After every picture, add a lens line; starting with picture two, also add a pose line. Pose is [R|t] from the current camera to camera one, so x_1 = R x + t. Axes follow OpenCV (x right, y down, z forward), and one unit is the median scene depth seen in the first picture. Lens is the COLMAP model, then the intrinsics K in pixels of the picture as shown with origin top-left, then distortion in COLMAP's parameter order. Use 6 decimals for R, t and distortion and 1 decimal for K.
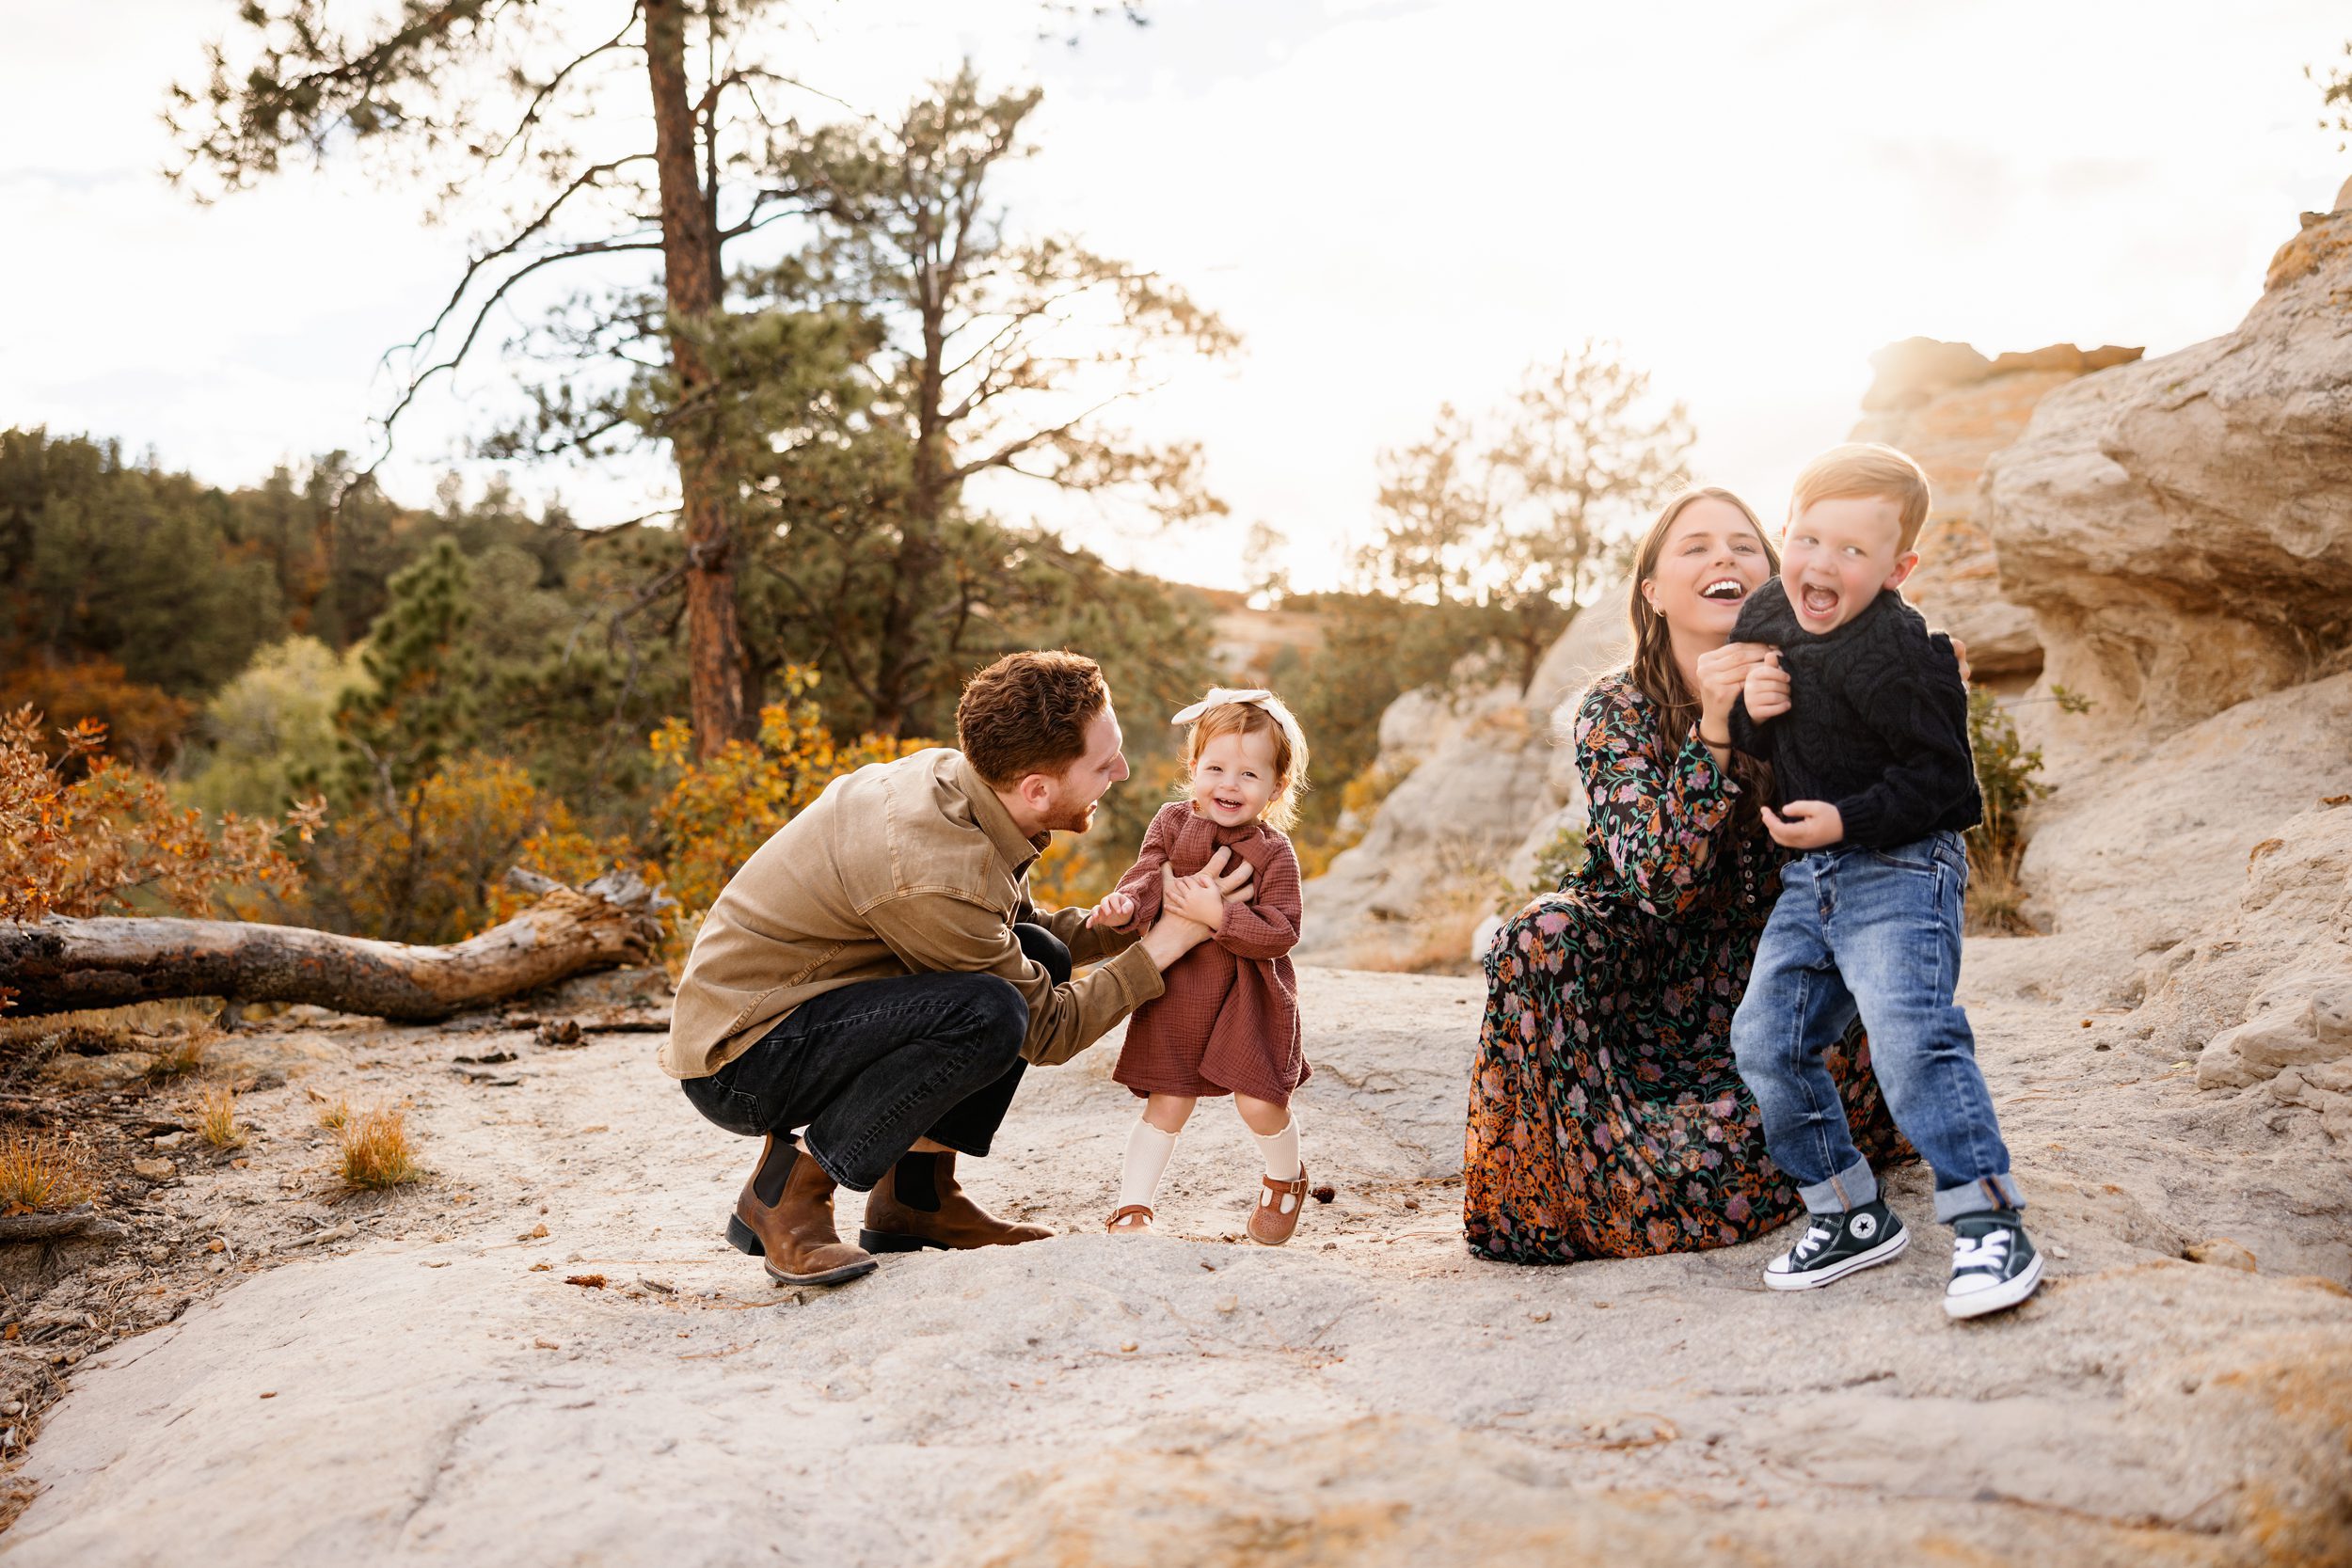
lens RADIAL K [[2168.7, 0, 1144.7], [0, 2168.7, 732.6], [0, 0, 1]] dist [0.009166, 0.000000]
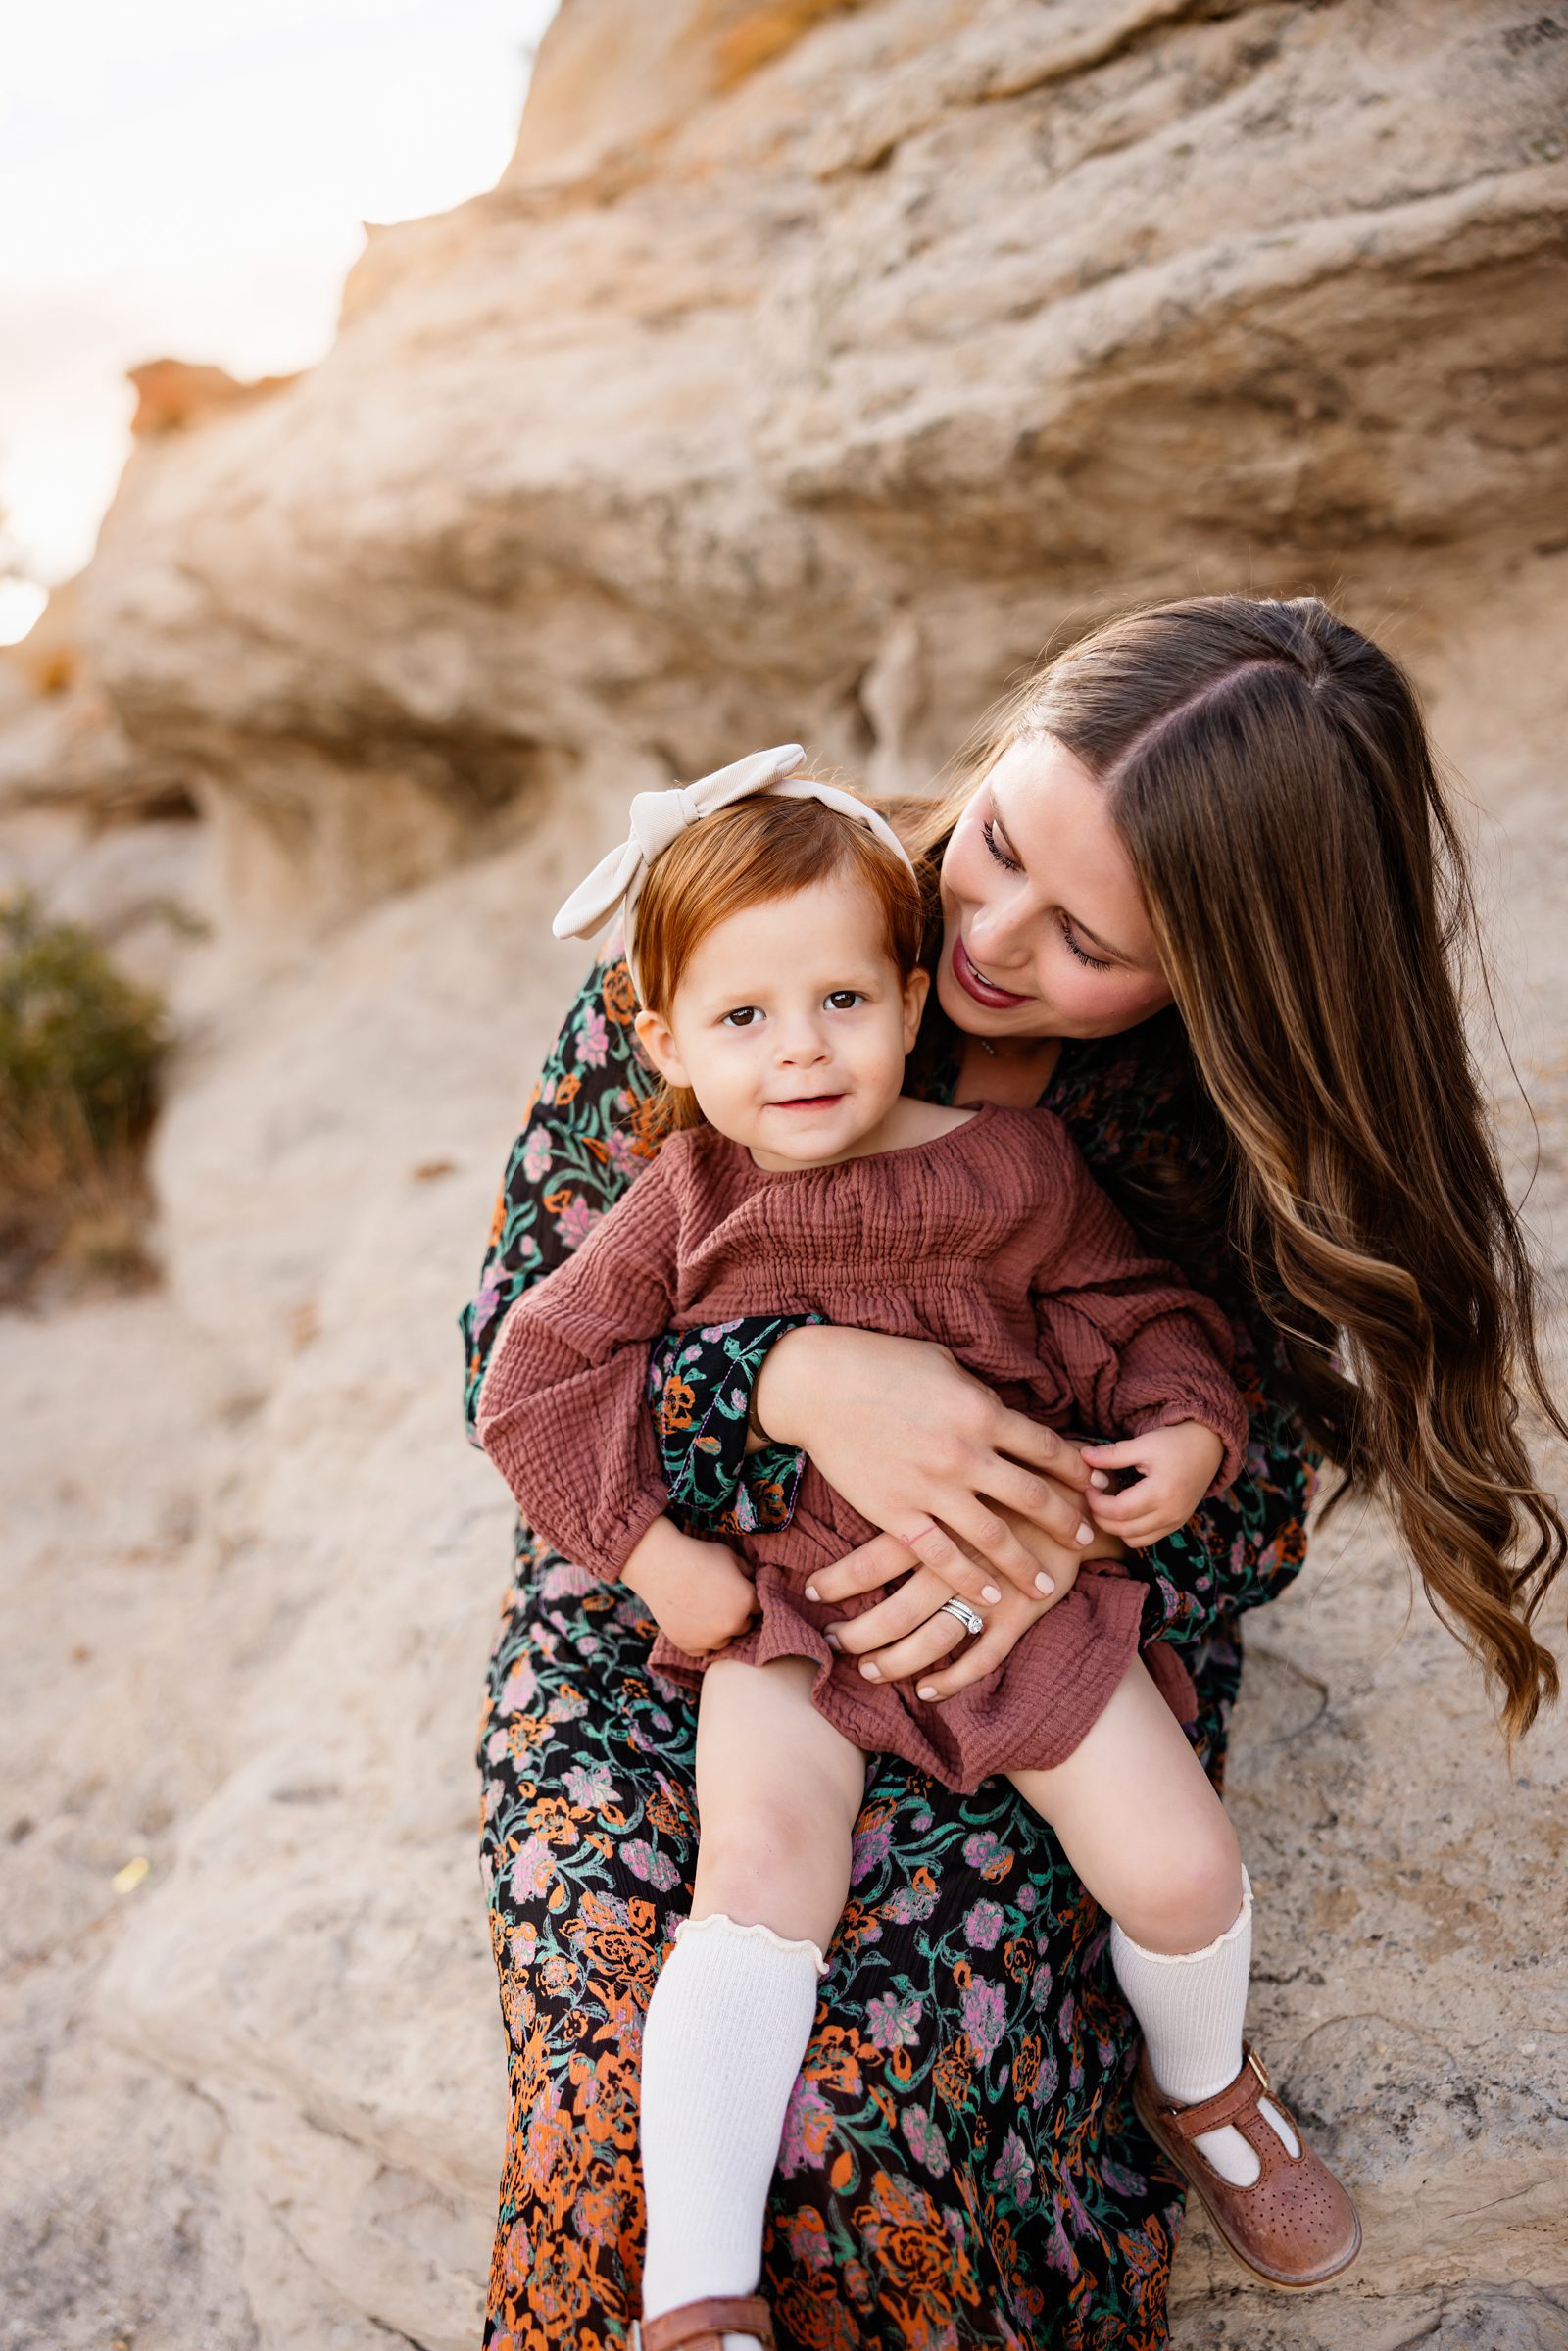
lens RADIAL K [[2168.0, 0, 717.2], [0, 2168.0, 1181.6], [0, 0, 1]] dist [0.009166, 0.000000]
pose [[0.858929, -0.197907, 0.472306, 0.139779], [0.104849, 0.970730, 0.216081, -0.044691], [-0.501245, -0.136077, 0.854538, 0.176549]]
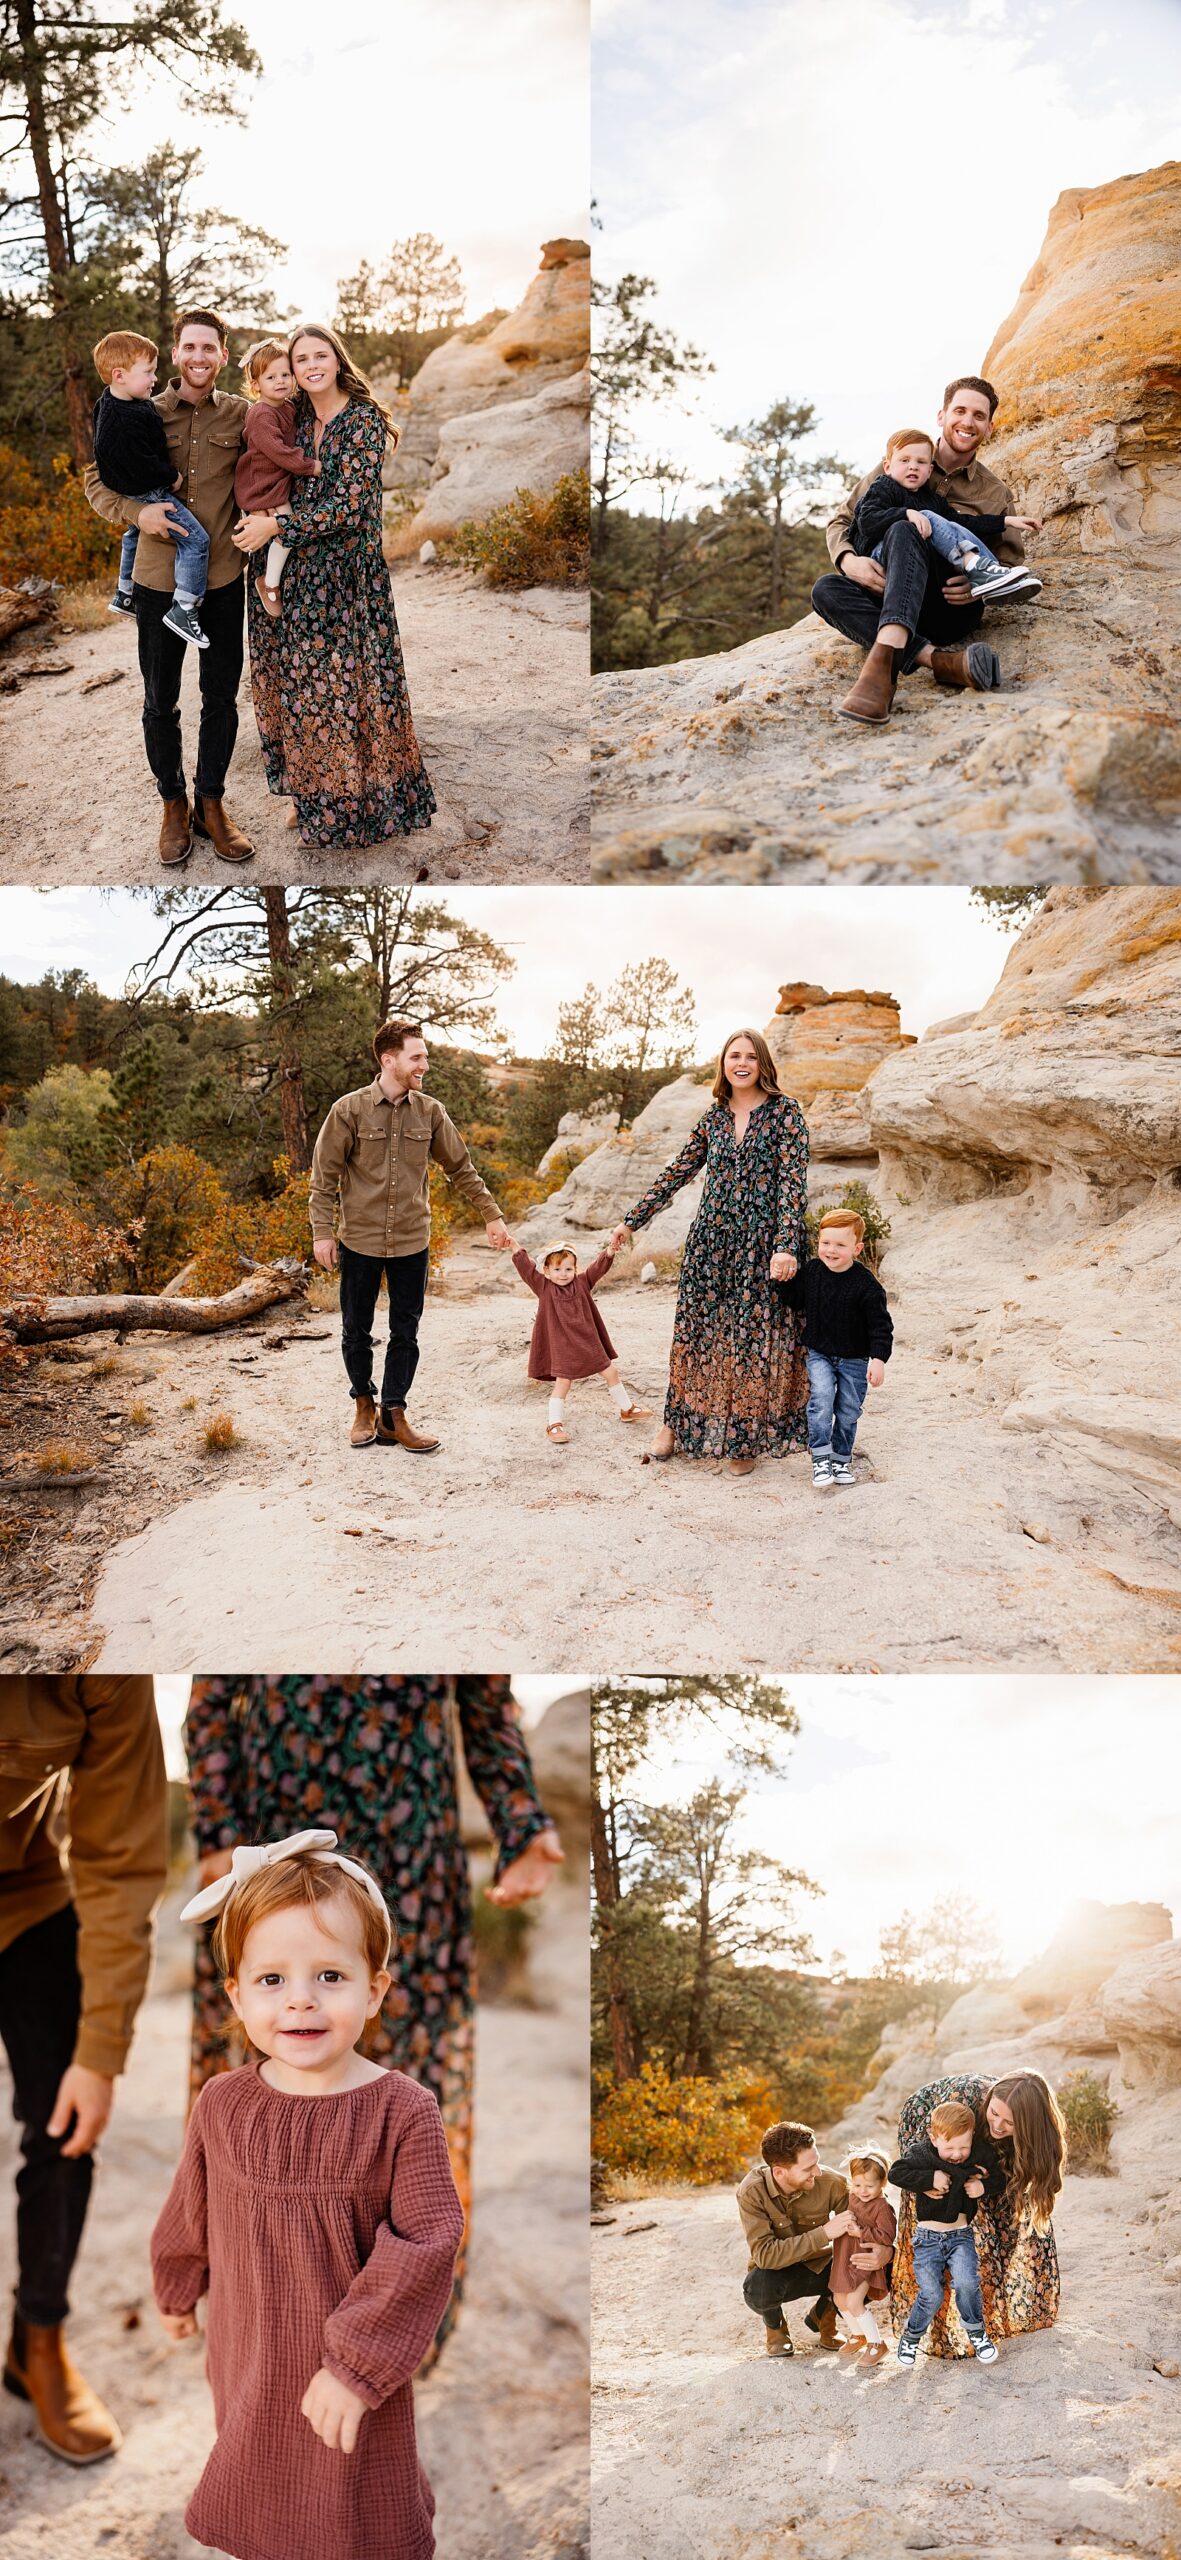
lens RADIAL K [[911.6, 0, 574.9], [0, 911.6, 1255.9], [0, 0, 1]] dist [0.007575, 0.000079]
pose [[0.990311, 0.017236, 0.137793, -0.050965], [-0.037629, 0.988451, 0.146795, -0.057141], [-0.133671, -0.150558, 0.979523, 0.023067]]
